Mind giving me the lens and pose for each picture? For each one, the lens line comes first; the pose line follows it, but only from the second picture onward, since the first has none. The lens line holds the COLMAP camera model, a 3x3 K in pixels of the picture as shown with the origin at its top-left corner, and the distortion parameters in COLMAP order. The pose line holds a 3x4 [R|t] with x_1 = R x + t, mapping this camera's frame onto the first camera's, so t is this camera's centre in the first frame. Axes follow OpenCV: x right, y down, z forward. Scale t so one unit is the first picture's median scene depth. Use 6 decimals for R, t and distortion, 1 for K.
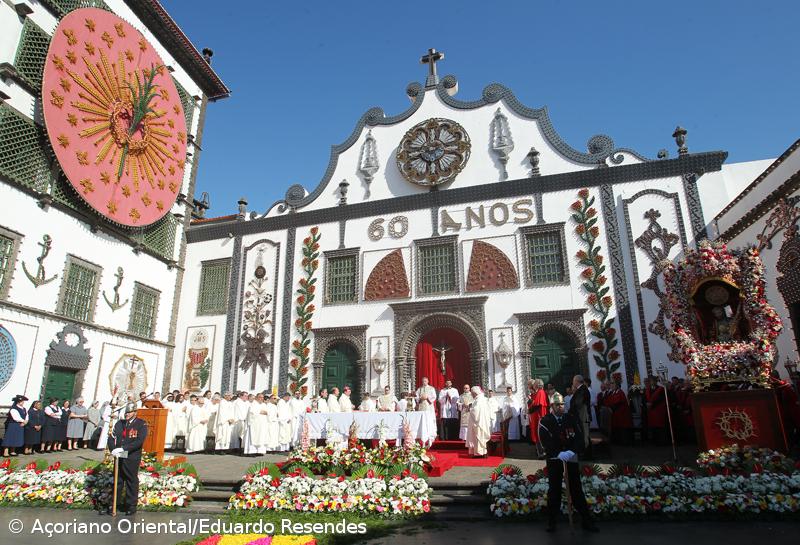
lens RADIAL K [[510.7, 0, 393.7], [0, 510.7, 276.5], [0, 0, 1]] dist [-0.052080, 0.011001]
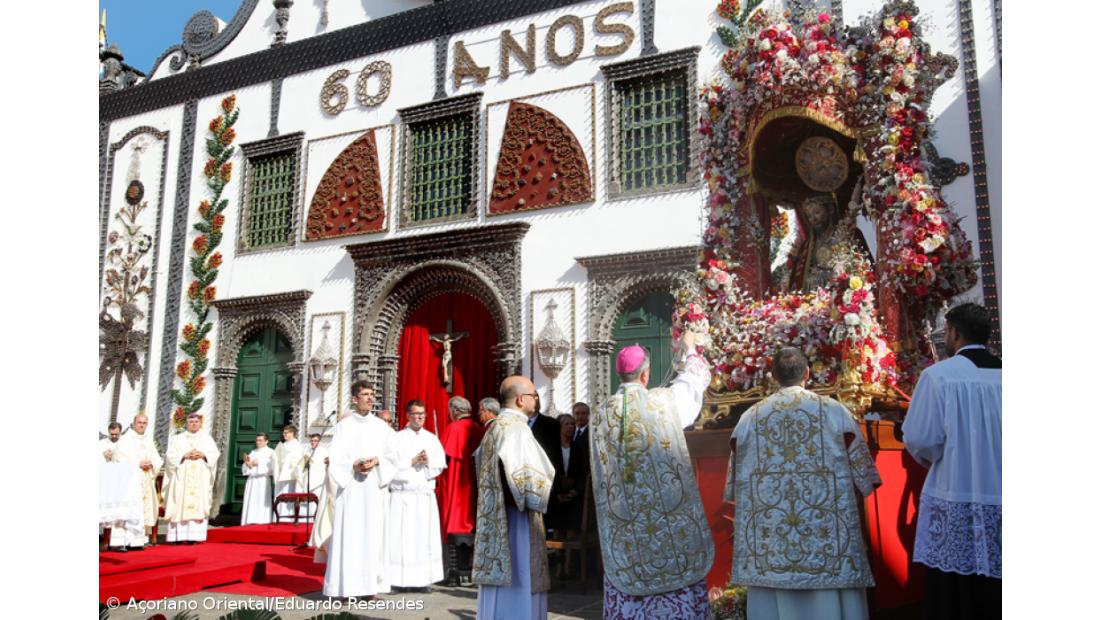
lens RADIAL K [[908.9, 0, 550.2], [0, 908.9, 306.4], [0, 0, 1]] dist [0.001063, 0.013972]
pose [[0.989245, -0.013933, -0.145602, 0.300379], [0.026335, 0.996152, 0.083598, 0.043417], [0.143877, -0.086533, 0.985805, 0.177555]]
